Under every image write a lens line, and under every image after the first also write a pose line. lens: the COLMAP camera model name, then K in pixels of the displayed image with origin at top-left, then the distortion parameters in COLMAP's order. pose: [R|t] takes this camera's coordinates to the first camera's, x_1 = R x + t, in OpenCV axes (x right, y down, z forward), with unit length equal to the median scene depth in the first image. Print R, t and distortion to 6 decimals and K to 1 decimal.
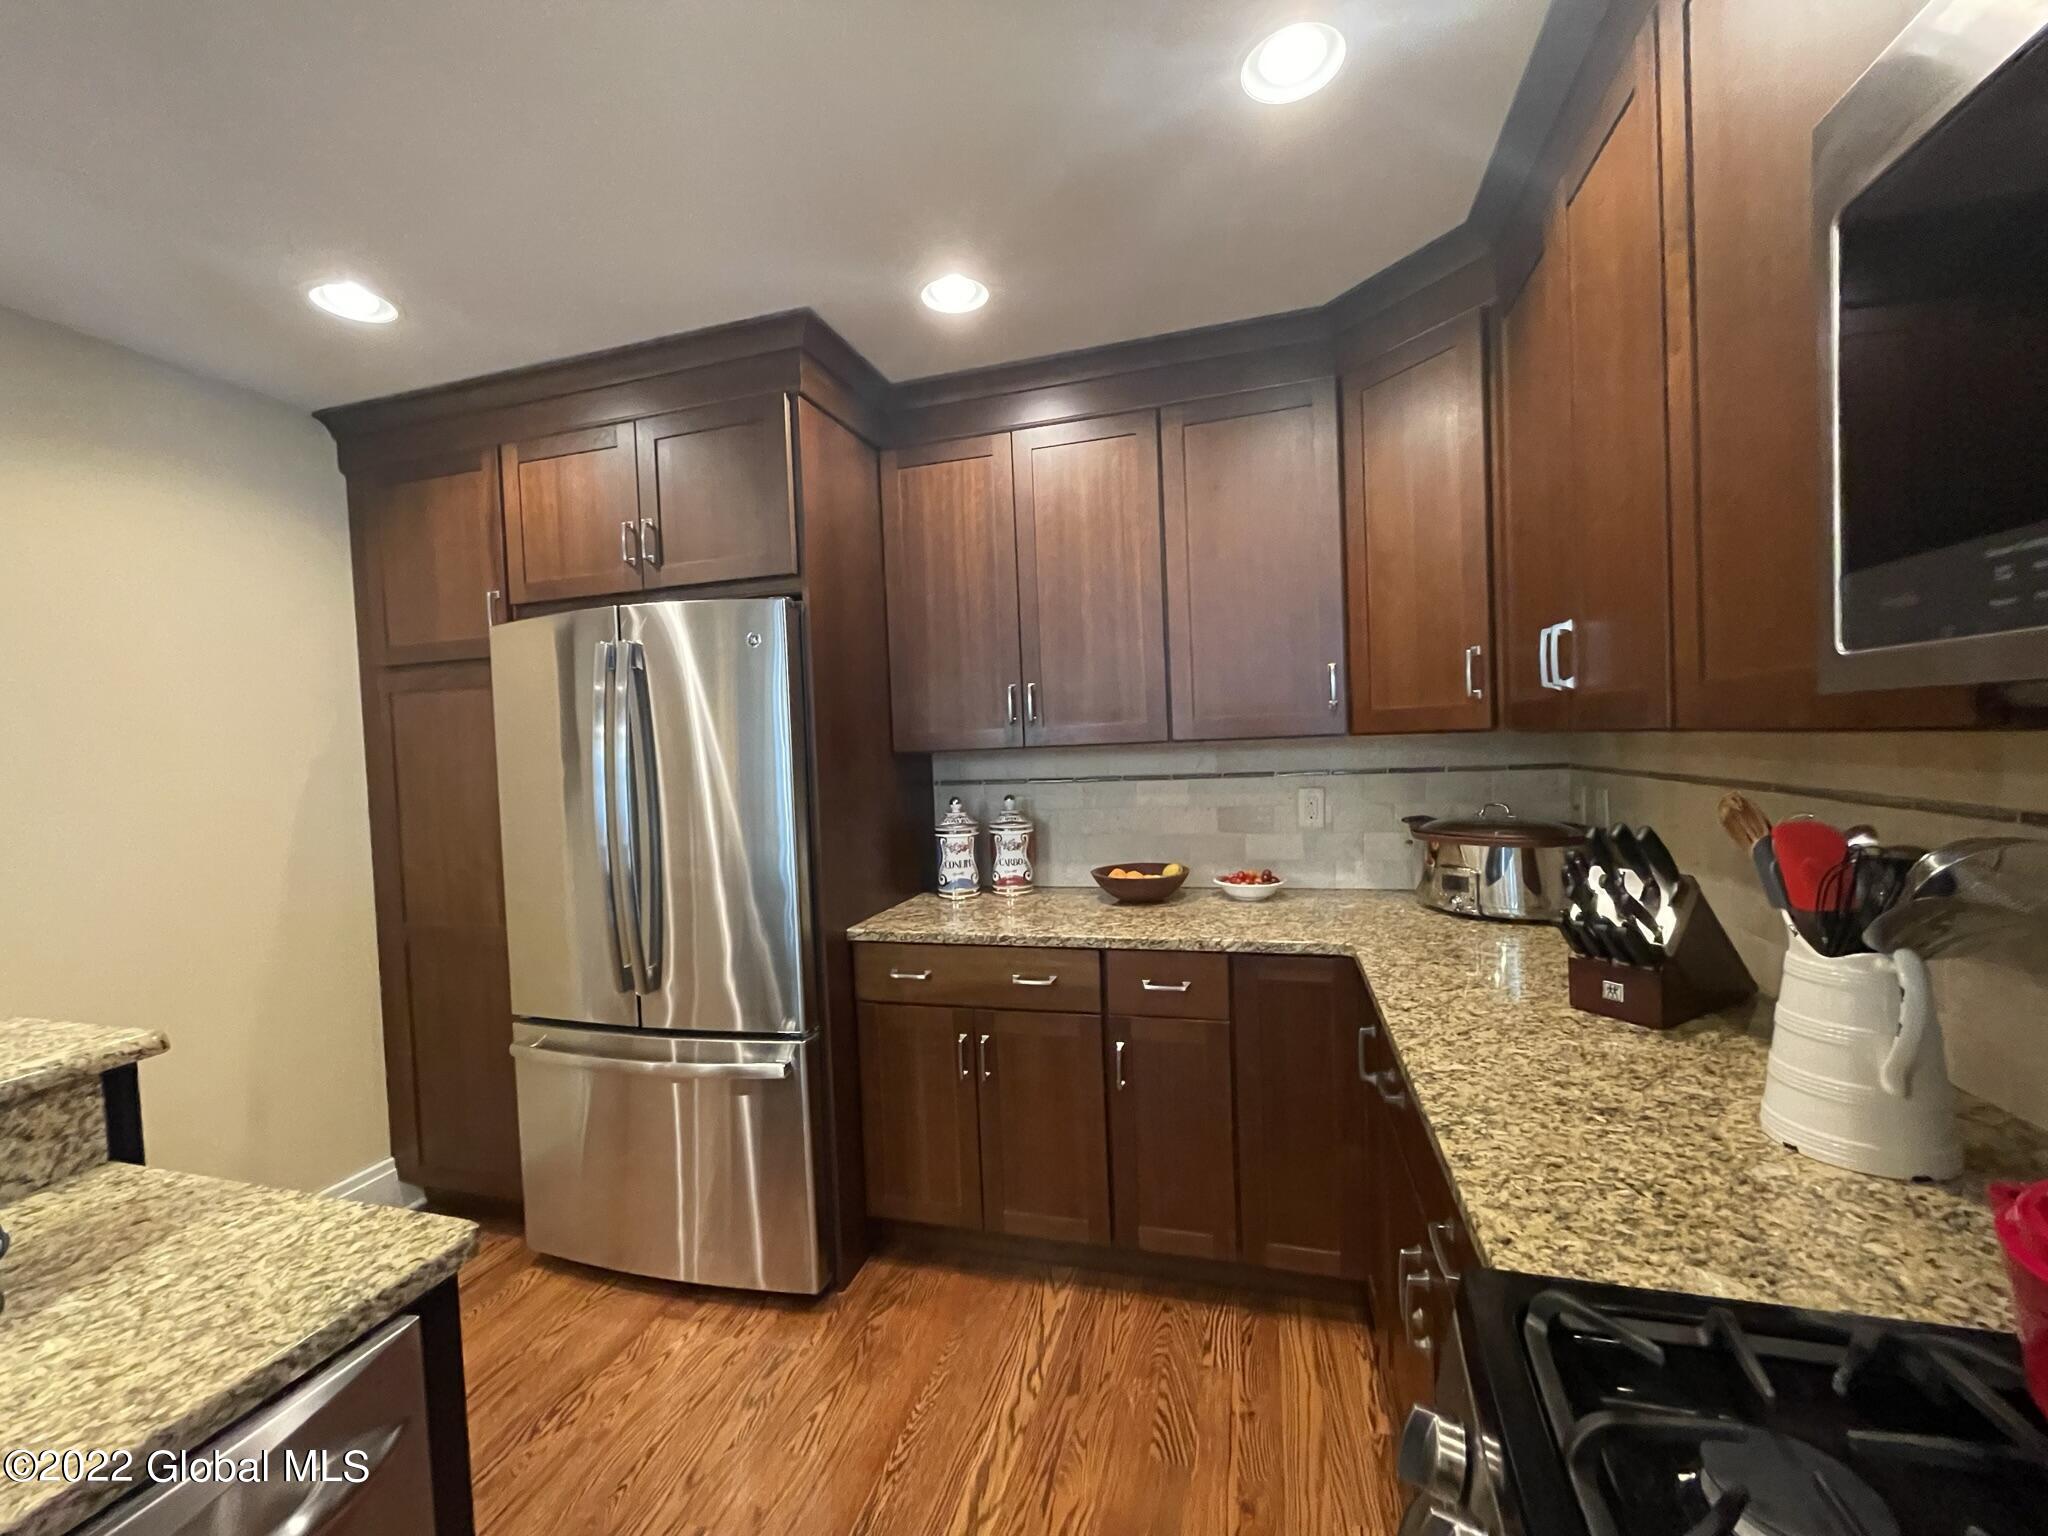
lens RADIAL K [[830.4, 0, 1011.9], [0, 830.4, 776.8], [0, 0, 1]] dist [-0.009508, 0.000650]
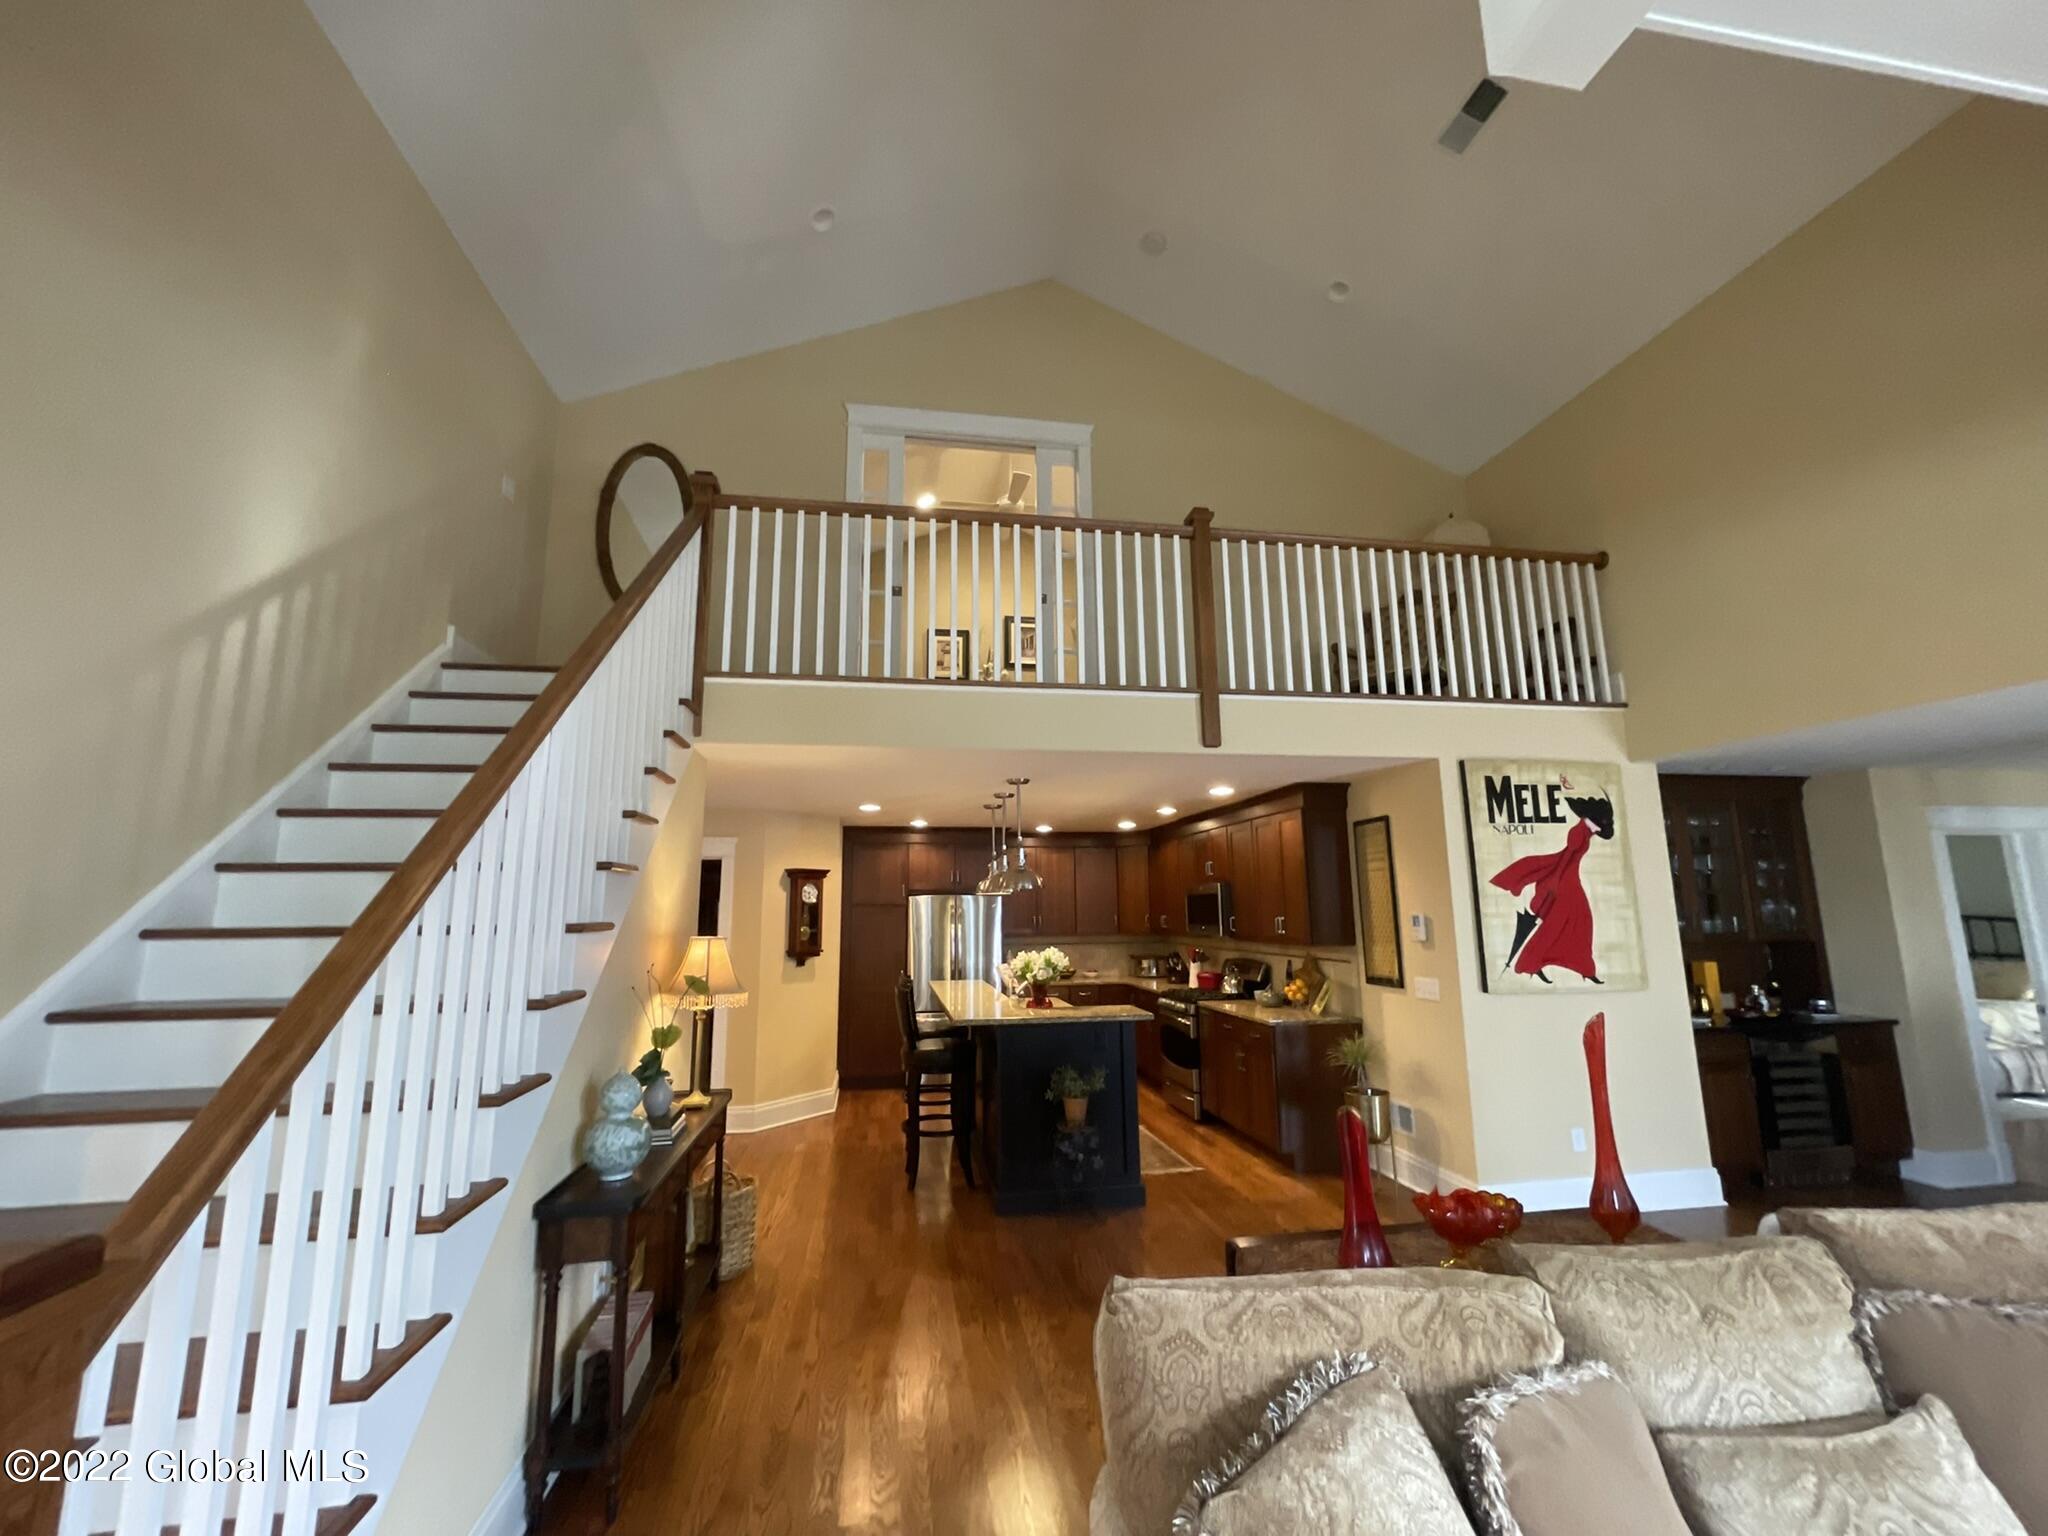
lens RADIAL K [[830.4, 0, 1015.3], [0, 830.4, 766.9], [0, 0, 1]] dist [-0.009508, 0.000650]
pose [[0.903837, 0.105190, 0.414745, -1.844276], [-0.008872, 0.973709, -0.227624, 0.089429], [-0.427785, 0.202055, 0.881007, -2.565441]]
